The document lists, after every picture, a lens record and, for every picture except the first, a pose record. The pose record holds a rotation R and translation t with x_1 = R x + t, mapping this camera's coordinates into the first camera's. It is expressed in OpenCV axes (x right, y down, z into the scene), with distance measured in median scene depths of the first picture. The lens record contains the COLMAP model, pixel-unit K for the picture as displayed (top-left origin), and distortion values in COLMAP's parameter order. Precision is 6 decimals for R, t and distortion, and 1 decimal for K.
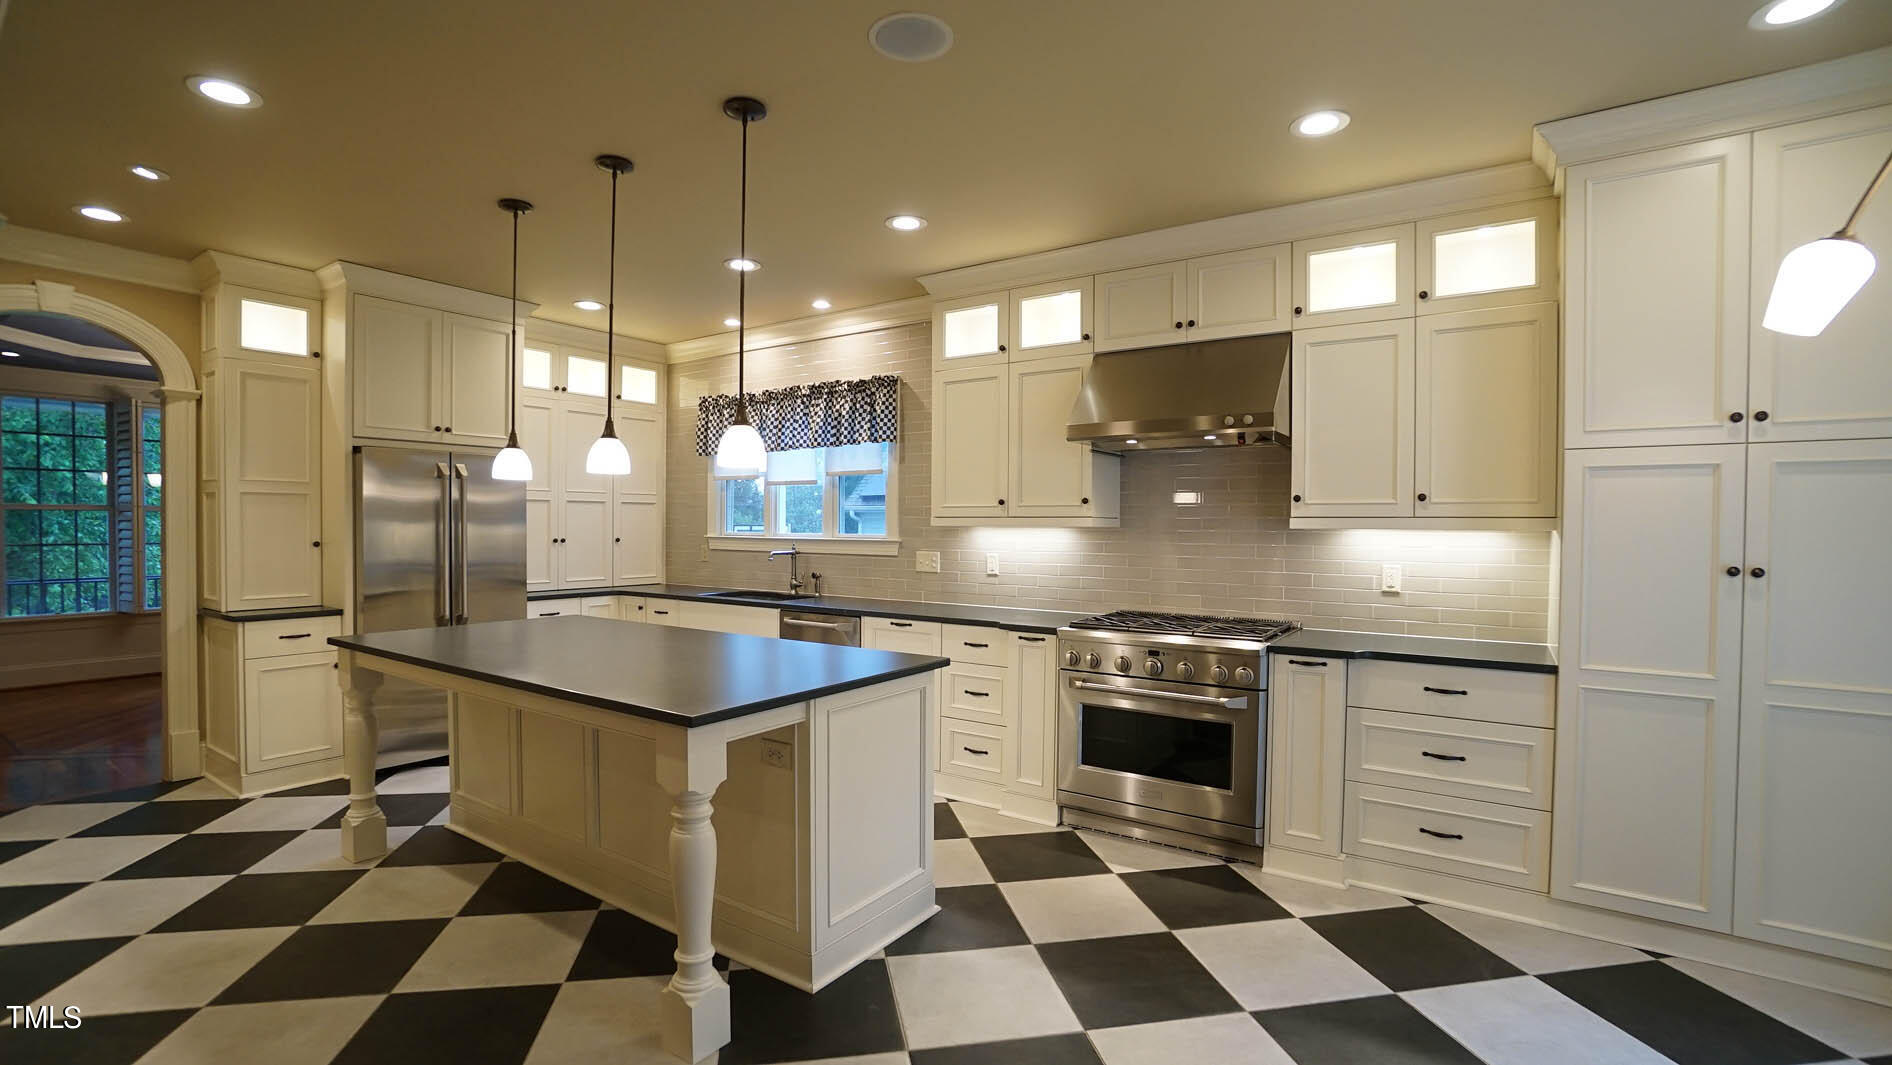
lens RADIAL K [[827.0, 0, 937.5], [0, 827.0, 539.9], [0, 0, 1]] dist [-0.065474, 0.023031]
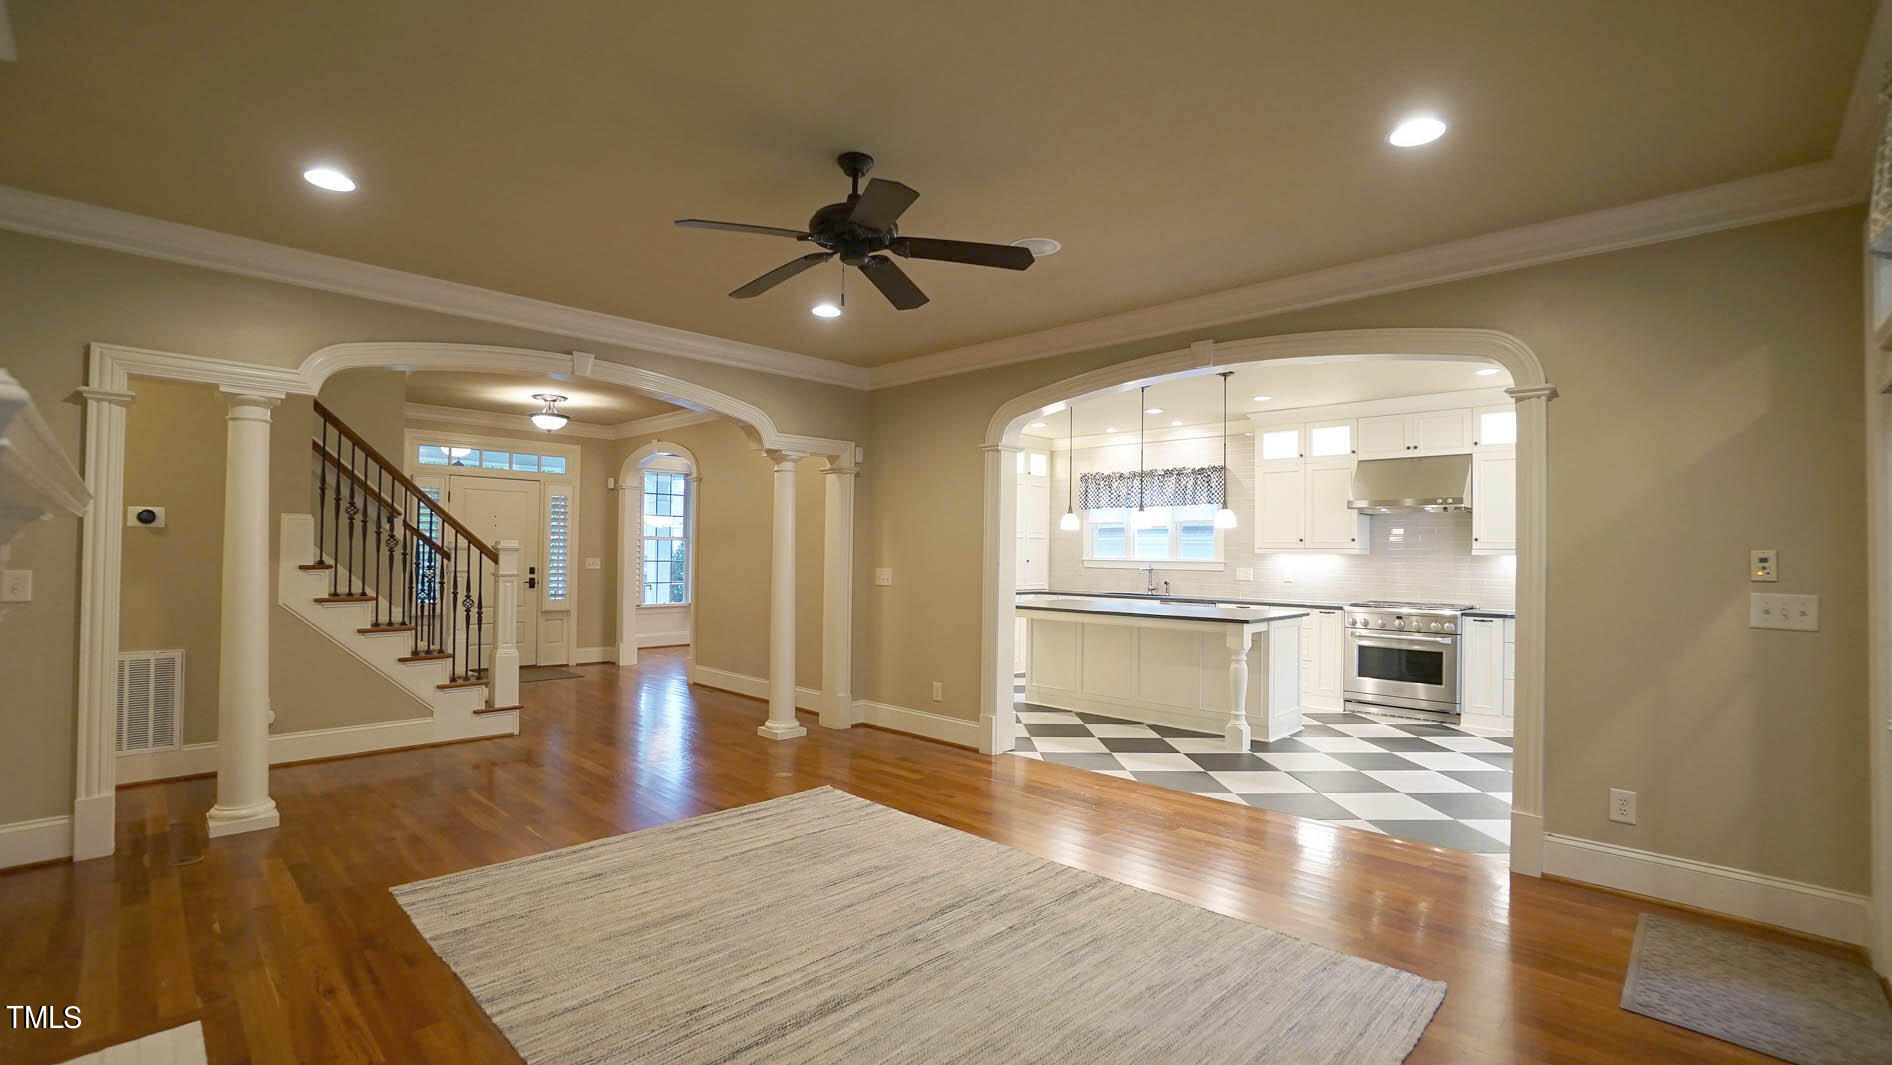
lens RADIAL K [[827.0, 0, 937.5], [0, 827.0, 539.9], [0, 0, 1]] dist [-0.065474, 0.023031]
pose [[0.985162, 0.003615, -0.171589, -0.428756], [-0.009707, 0.999351, -0.034680, 0.025534], [0.171353, 0.035831, 0.984558, -0.964966]]
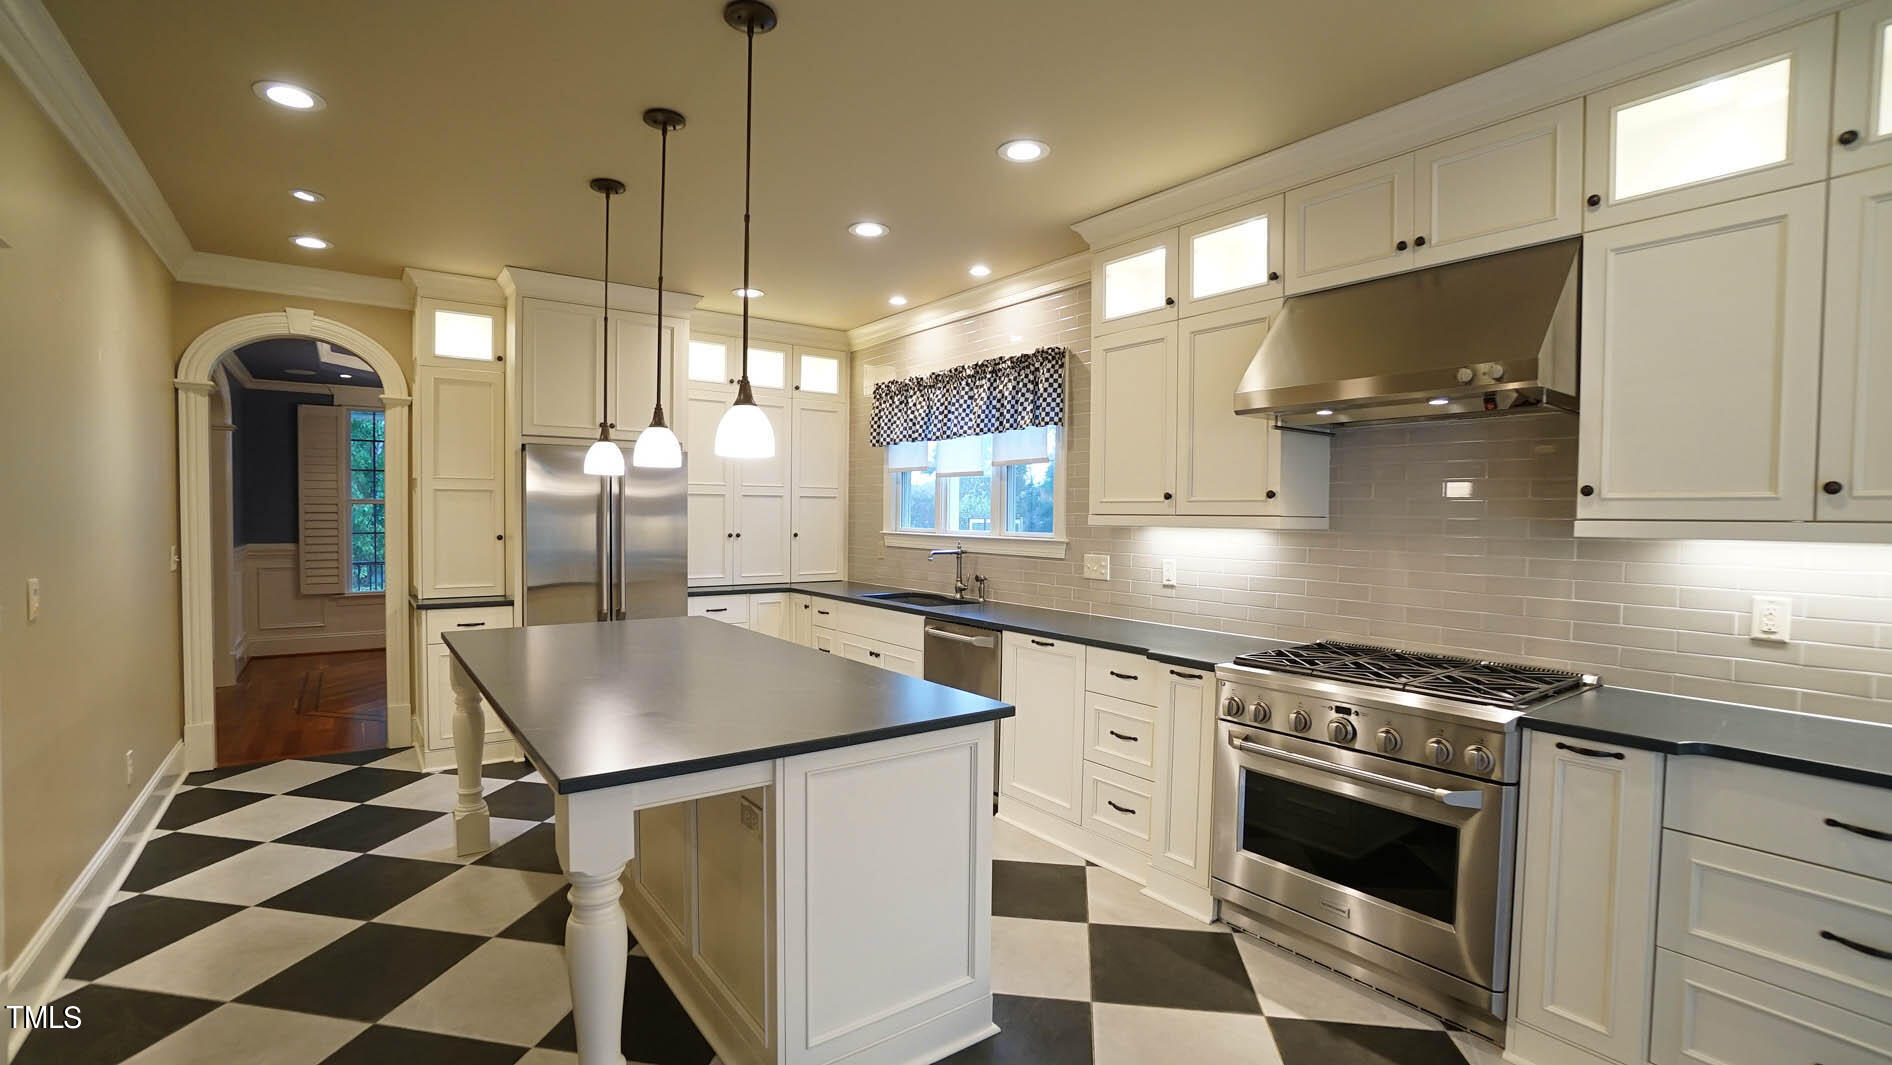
lens RADIAL K [[827.0, 0, 937.5], [0, 827.0, 539.9], [0, 0, 1]] dist [-0.065474, 0.023031]
pose [[0.943068, 0.013886, -0.332310, 0.141399], [-0.010251, 0.999867, 0.012691, -0.012288], [0.332442, -0.008562, 0.943085, 0.195339]]
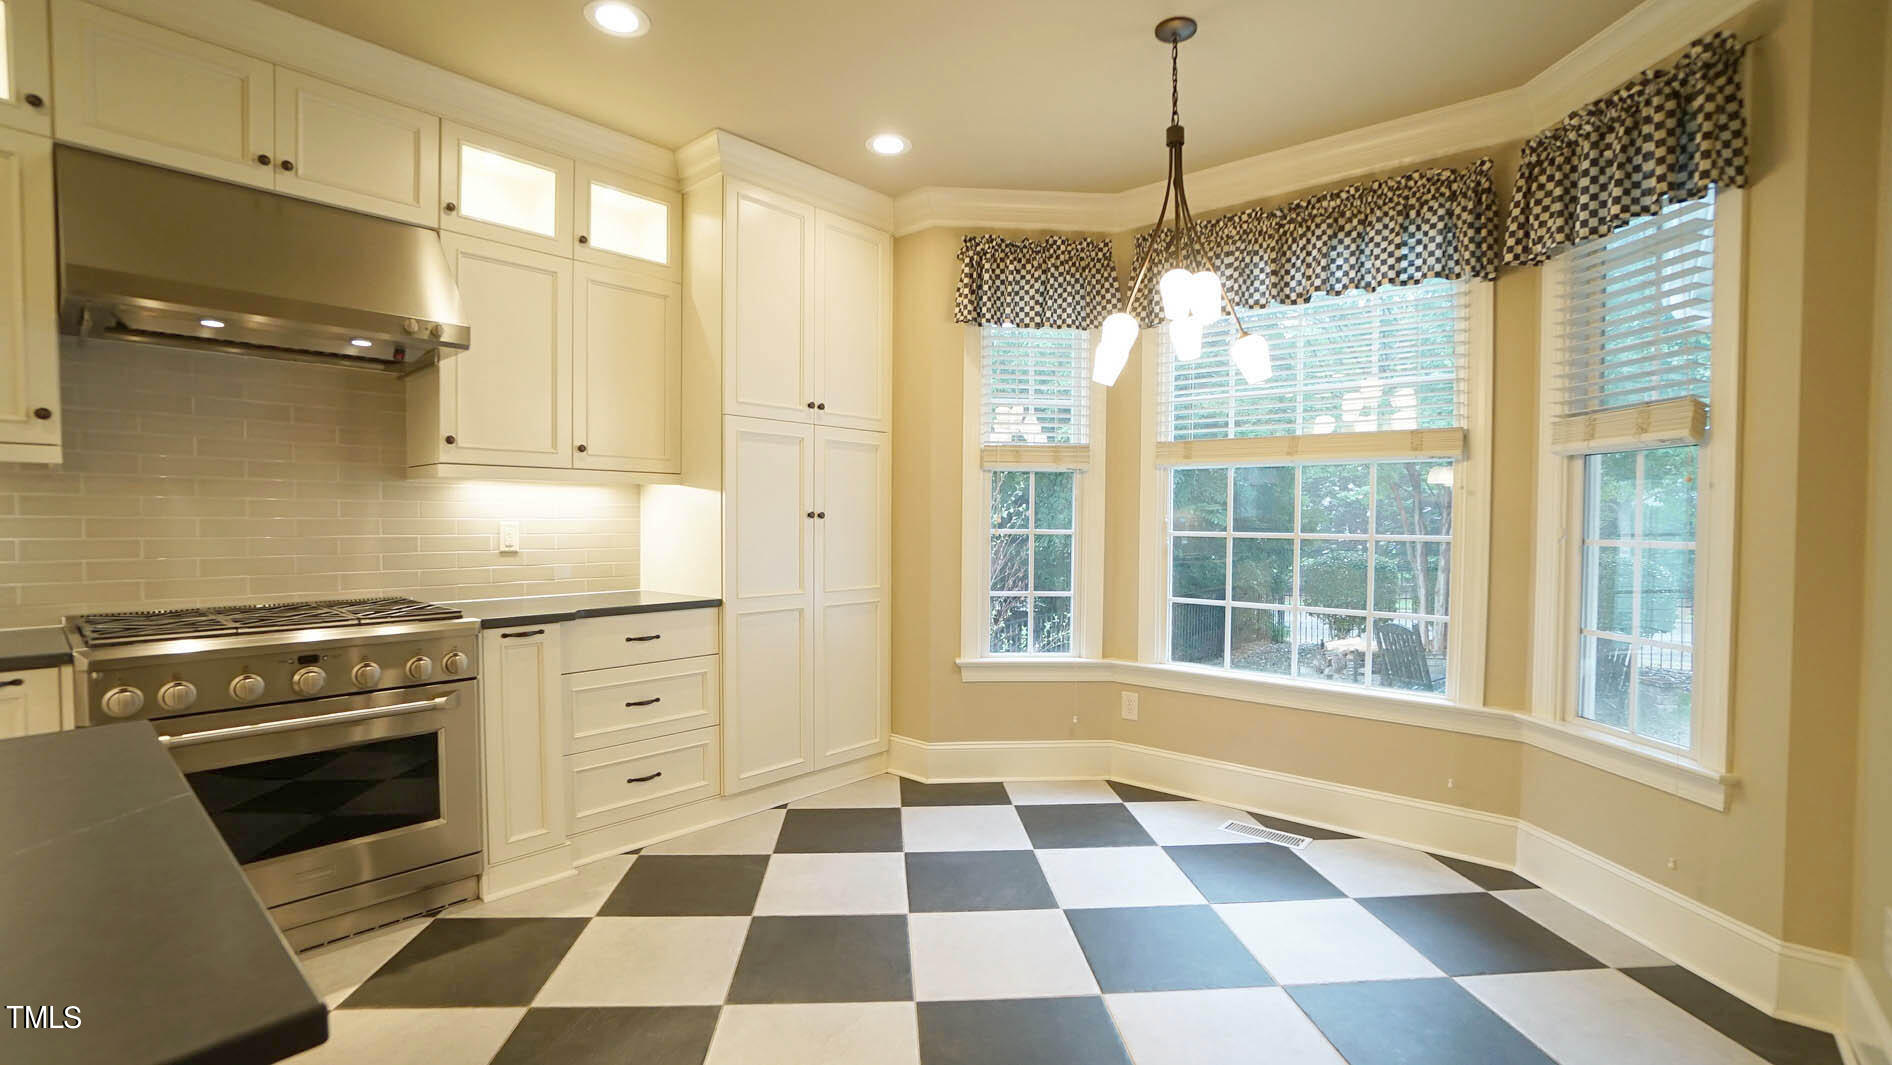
lens RADIAL K [[827.0, 0, 937.5], [0, 827.0, 539.9], [0, 0, 1]] dist [-0.065474, 0.023031]
pose [[0.121564, -0.034452, 0.991986, -0.258482], [0.010553, 0.999386, 0.033416, 0.023088], [-0.992528, 0.006406, 0.121853, 0.367532]]
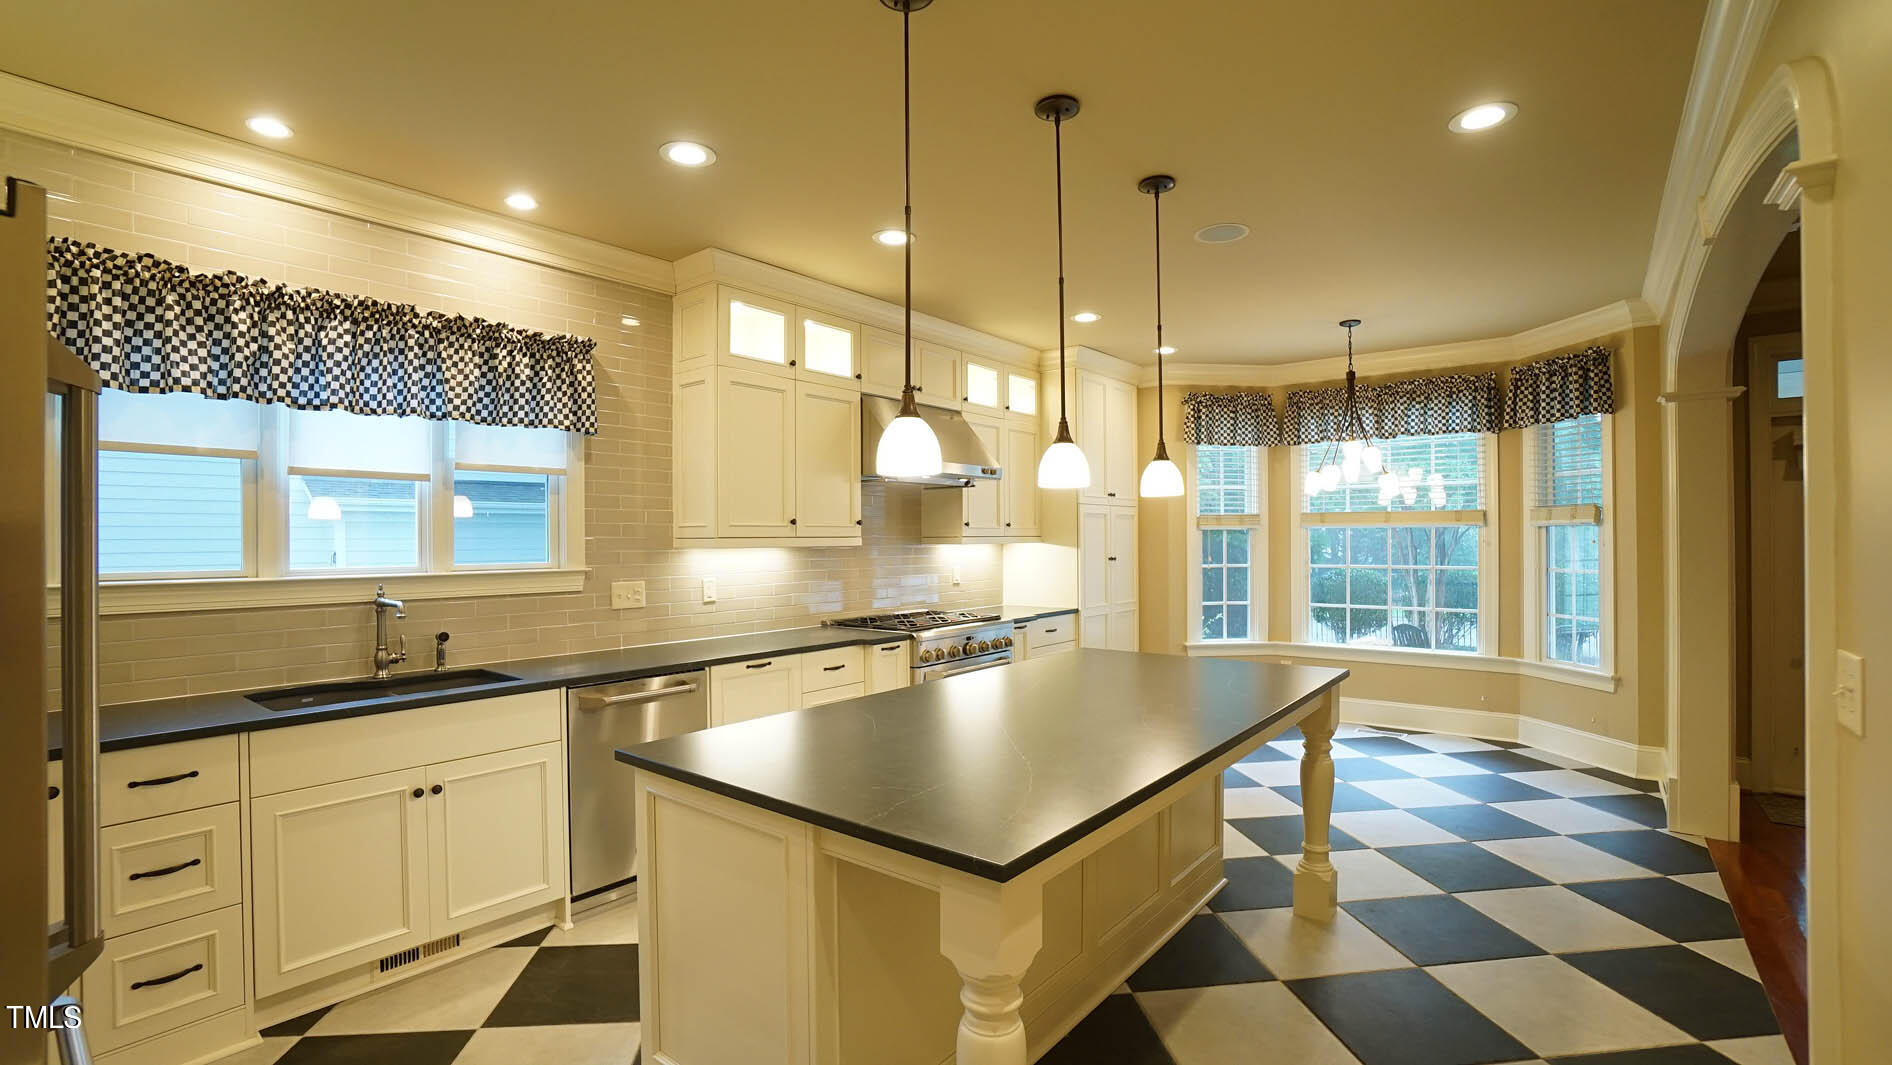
lens RADIAL K [[827.0, 0, 937.5], [0, 827.0, 539.9], [0, 0, 1]] dist [-0.065474, 0.023031]
pose [[0.084715, -0.008904, 0.996365, -0.933659], [0.023829, 0.999692, 0.006908, -0.029035], [-0.996120, 0.023157, 0.084901, 0.801994]]
